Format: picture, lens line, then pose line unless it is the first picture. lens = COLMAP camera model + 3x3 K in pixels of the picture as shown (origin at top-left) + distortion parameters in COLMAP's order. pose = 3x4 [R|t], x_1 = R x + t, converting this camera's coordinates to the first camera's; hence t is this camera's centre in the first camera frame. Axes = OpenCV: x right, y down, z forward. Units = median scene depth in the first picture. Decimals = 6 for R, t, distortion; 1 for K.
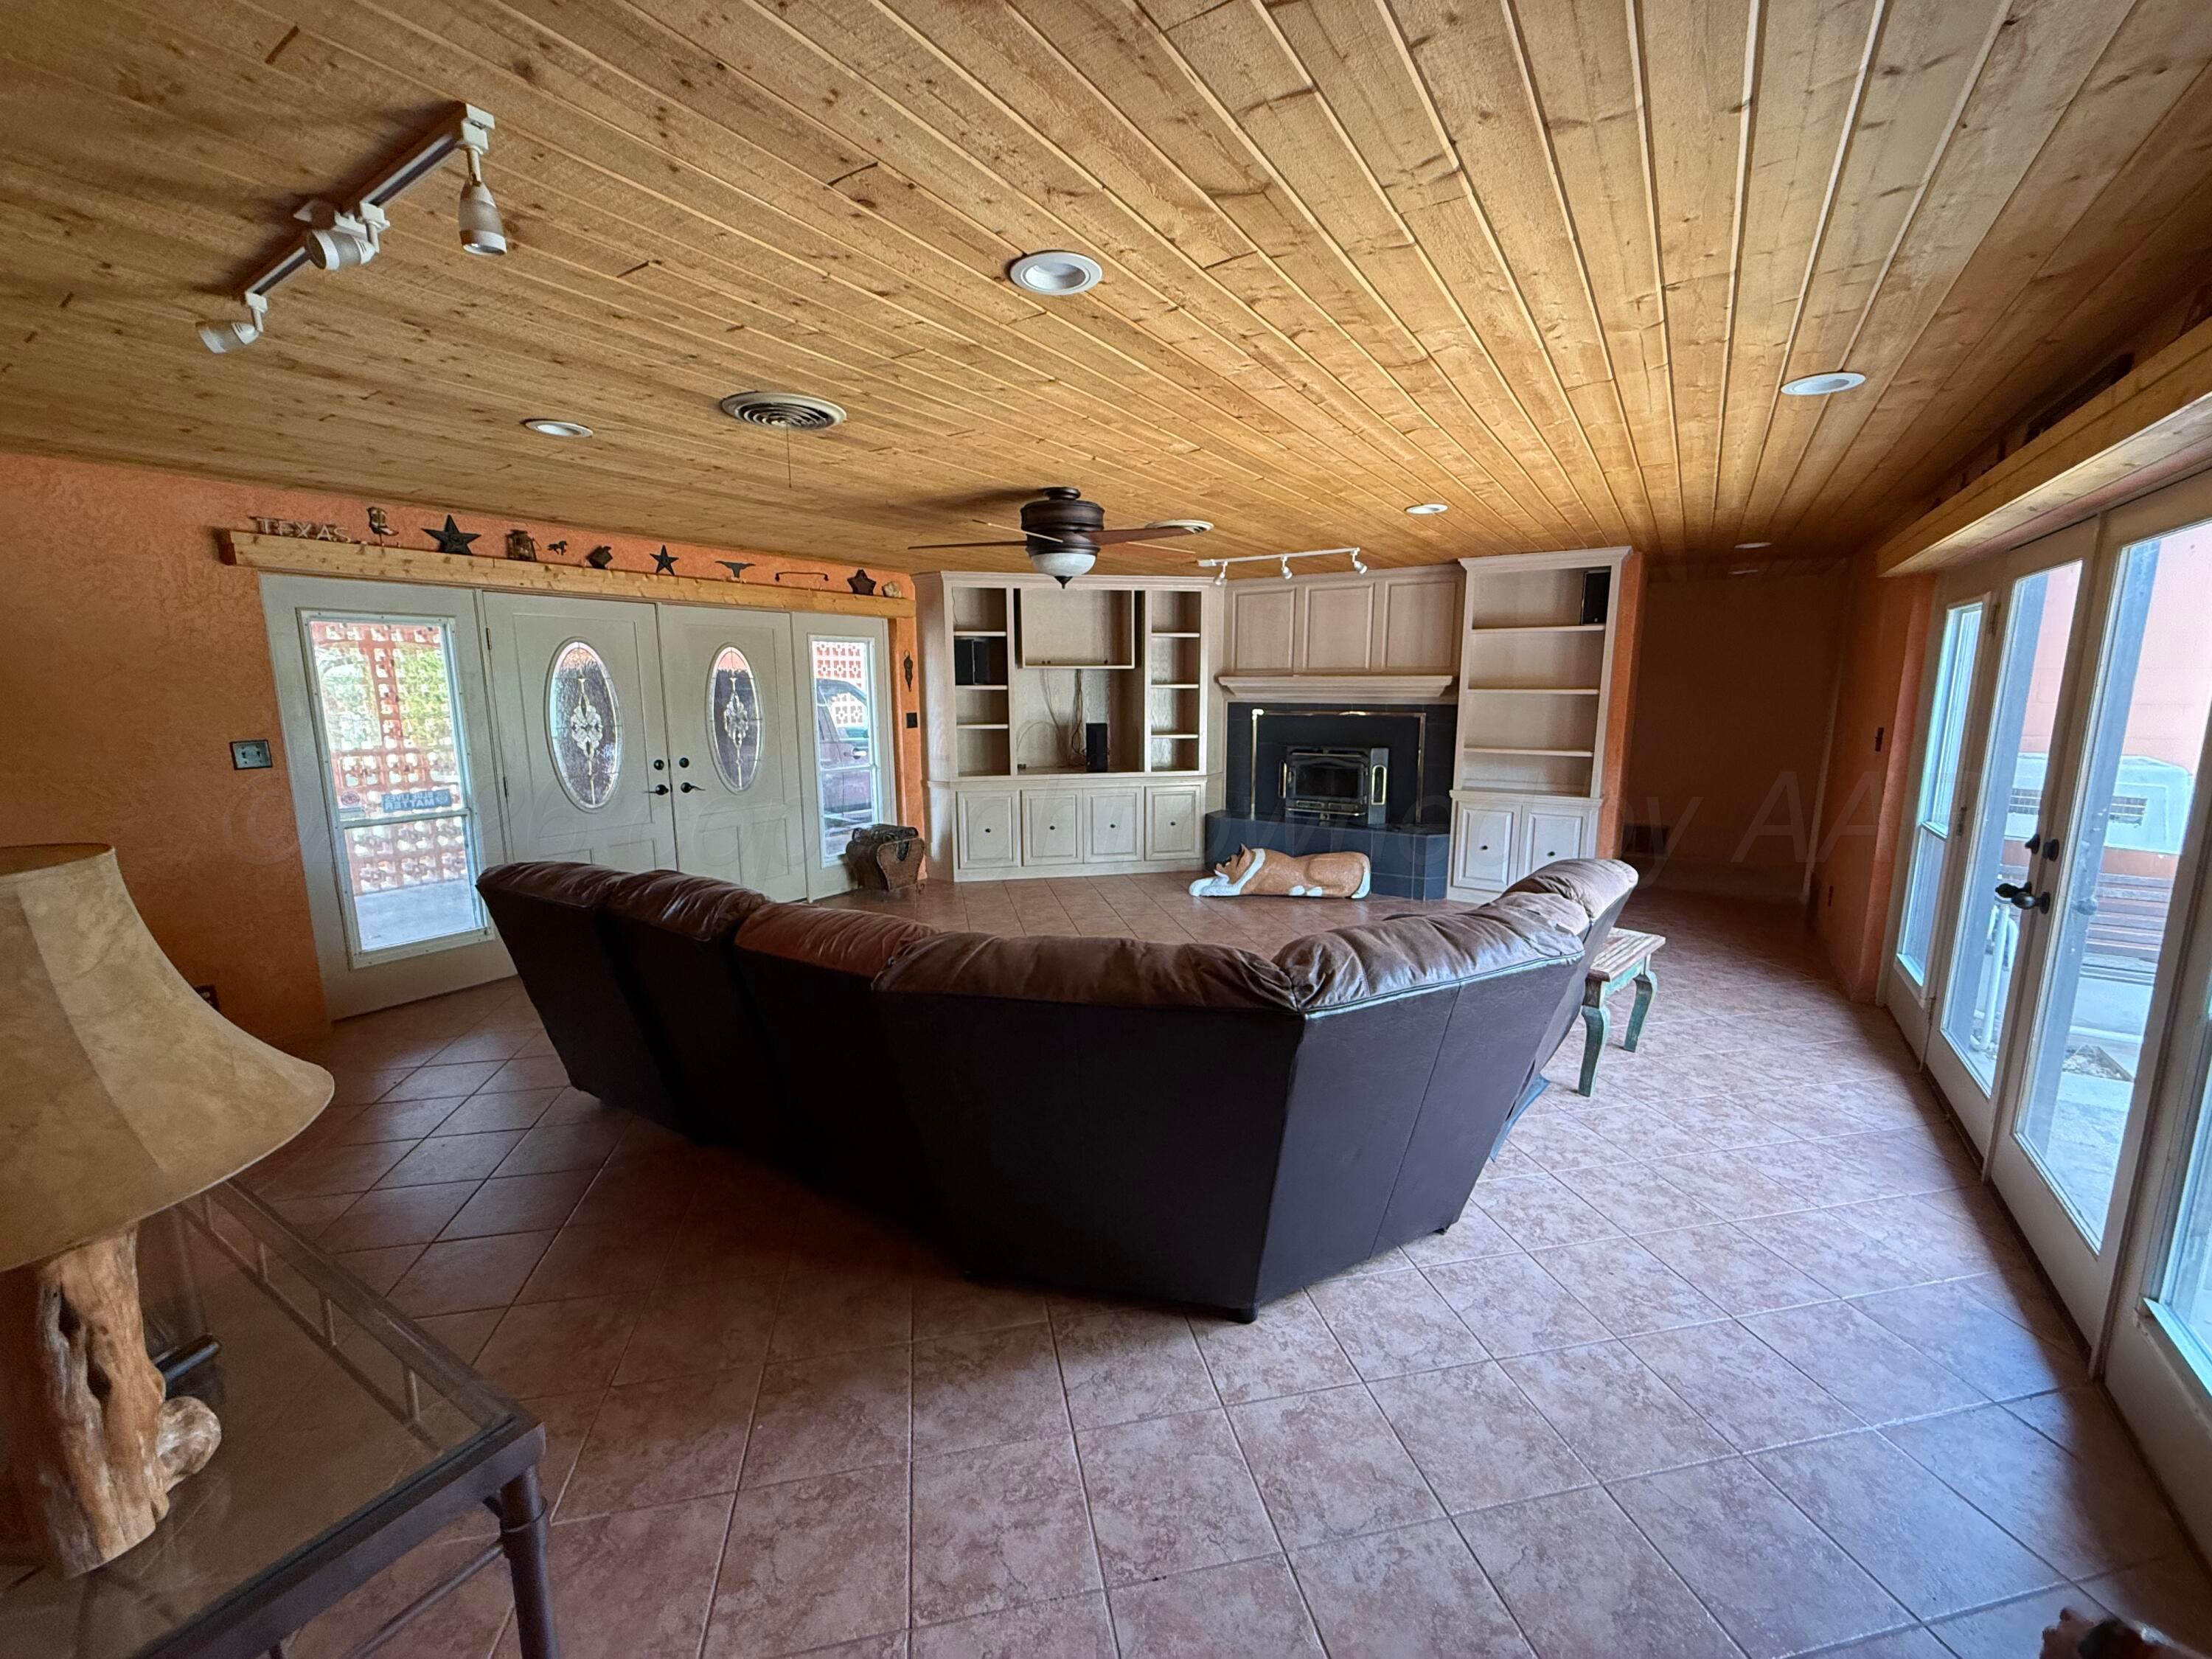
lens RADIAL K [[889.8, 0, 1106.5], [0, 889.8, 830.9], [0, 0, 1]] dist [0.003079, 0.000304]
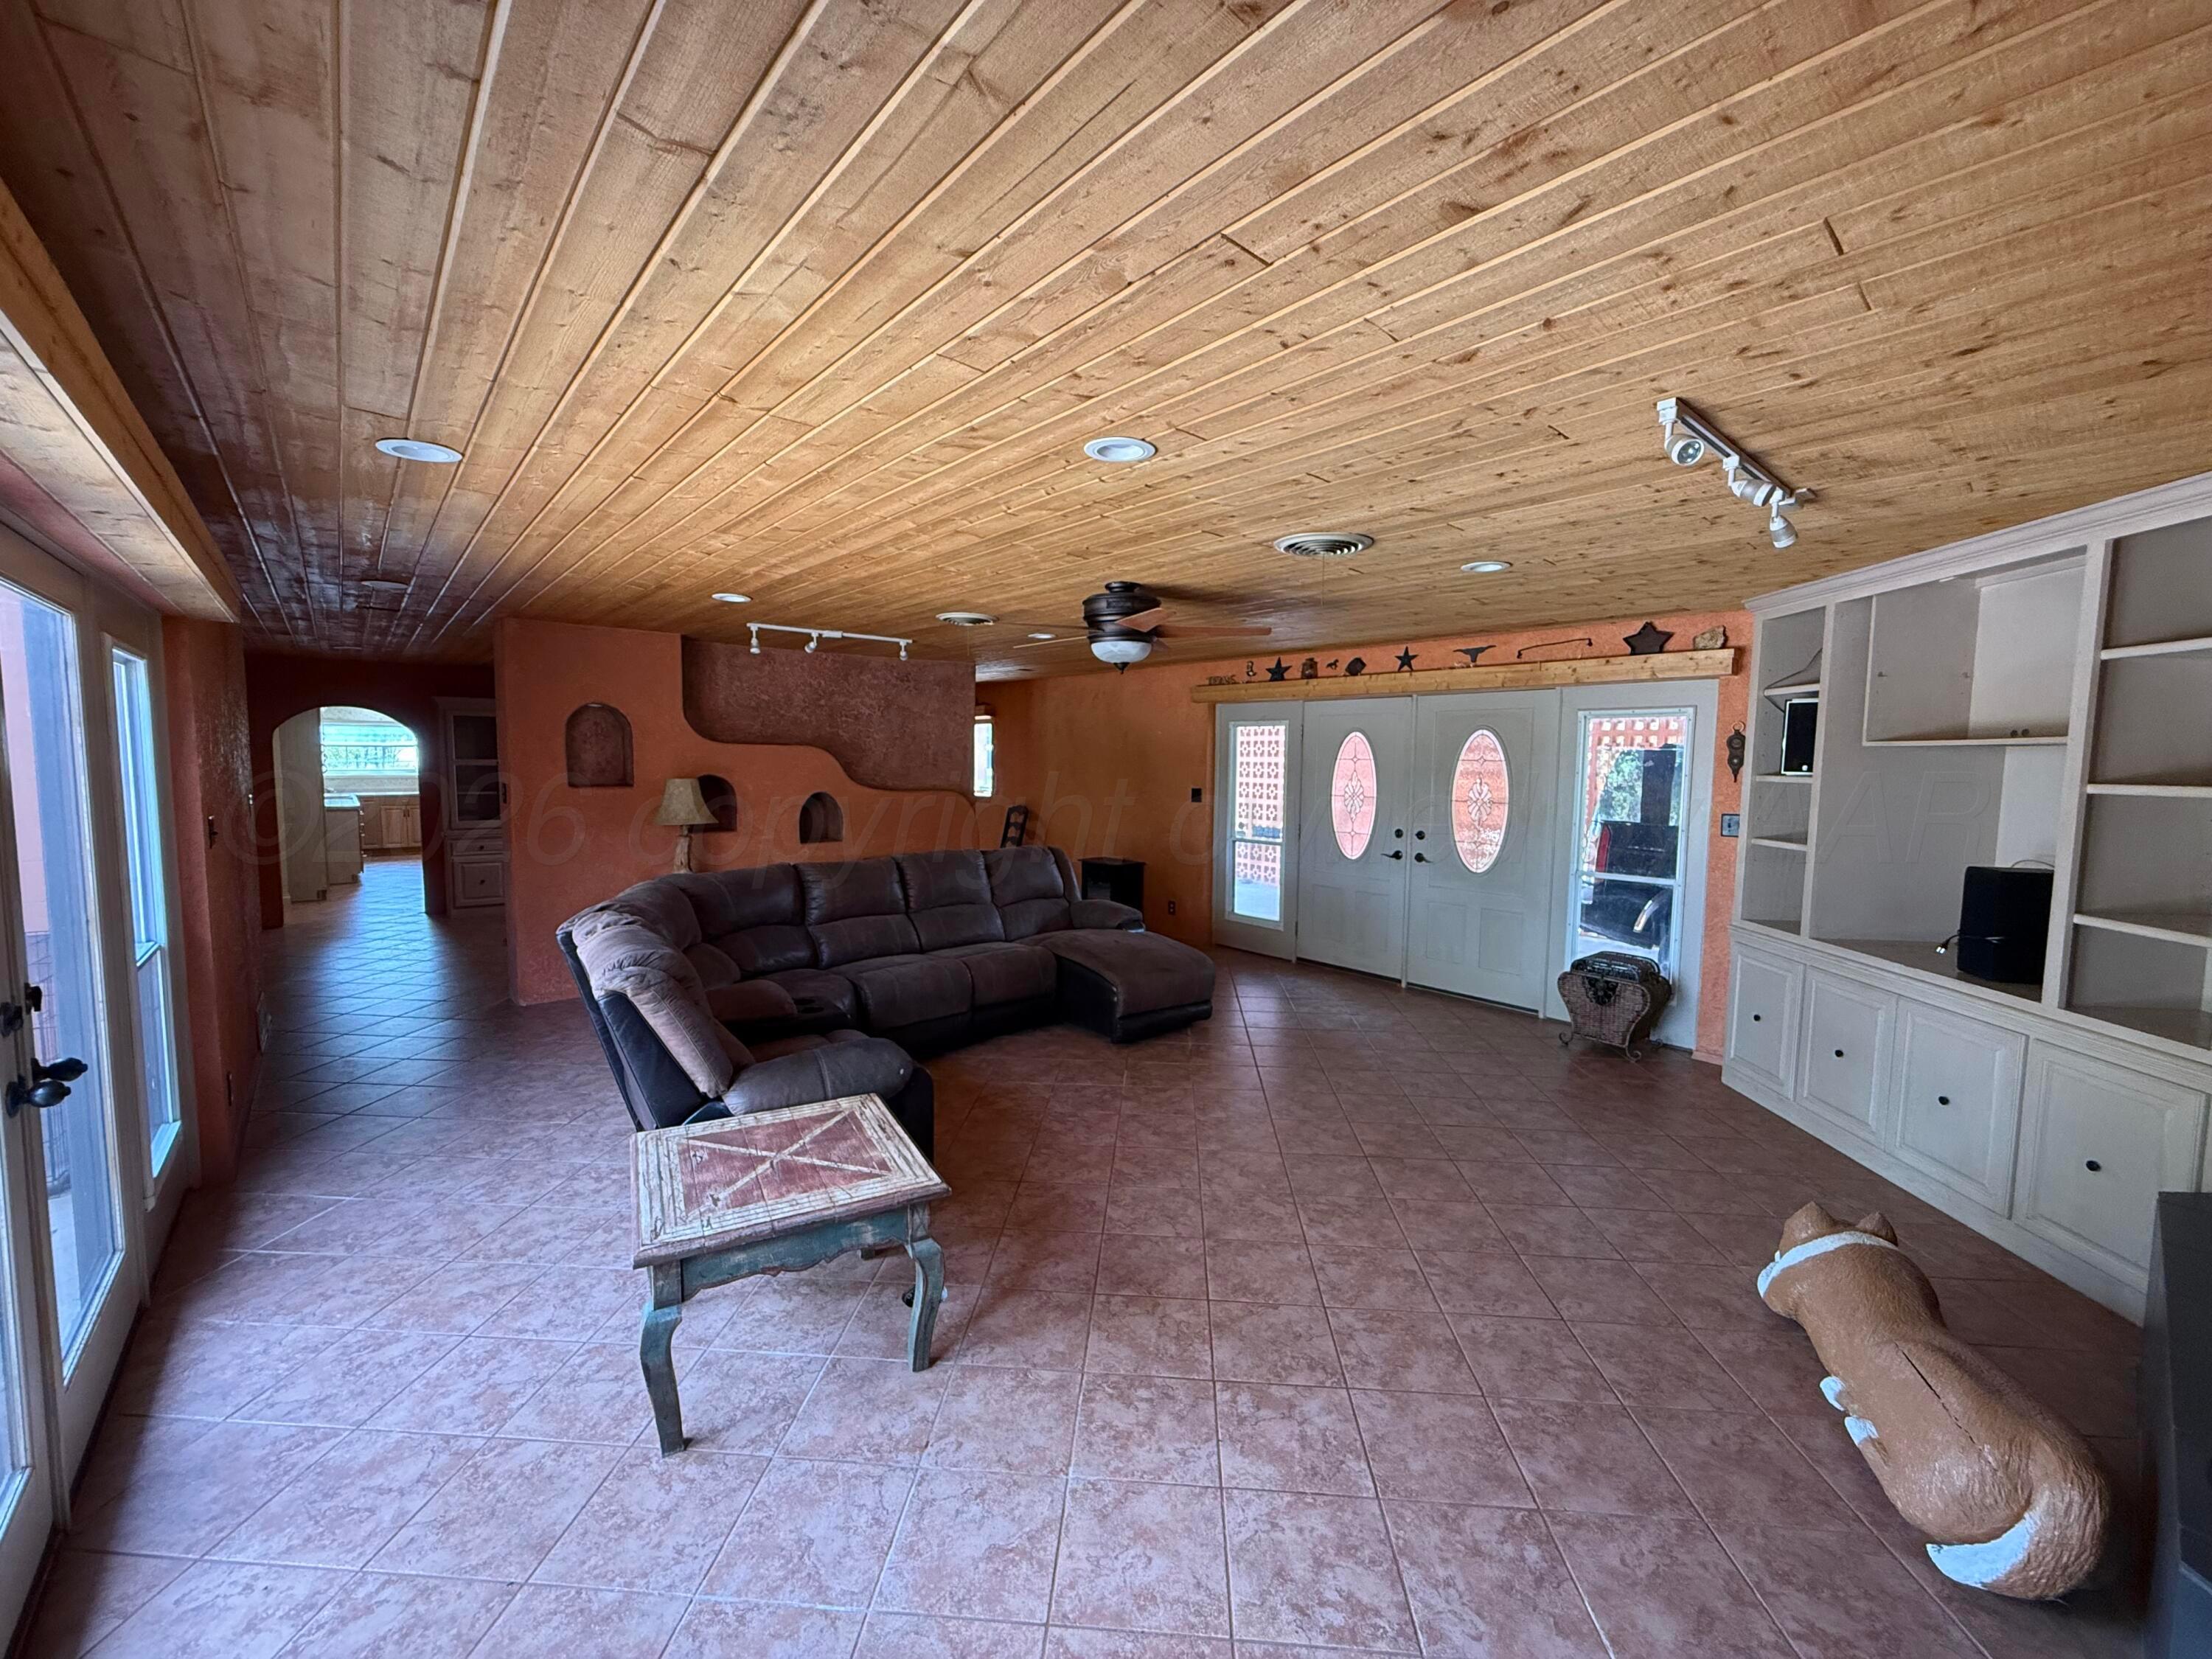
lens RADIAL K [[889.8, 0, 1104.3], [0, 889.8, 832.9], [0, 0, 1]] dist [0.003079, 0.000304]
pose [[-0.281110, 0.080752, -0.956272, 0.768402], [-0.169531, 0.976604, 0.132305, -0.175440], [0.944583, 0.199310, -0.260843, 1.009990]]
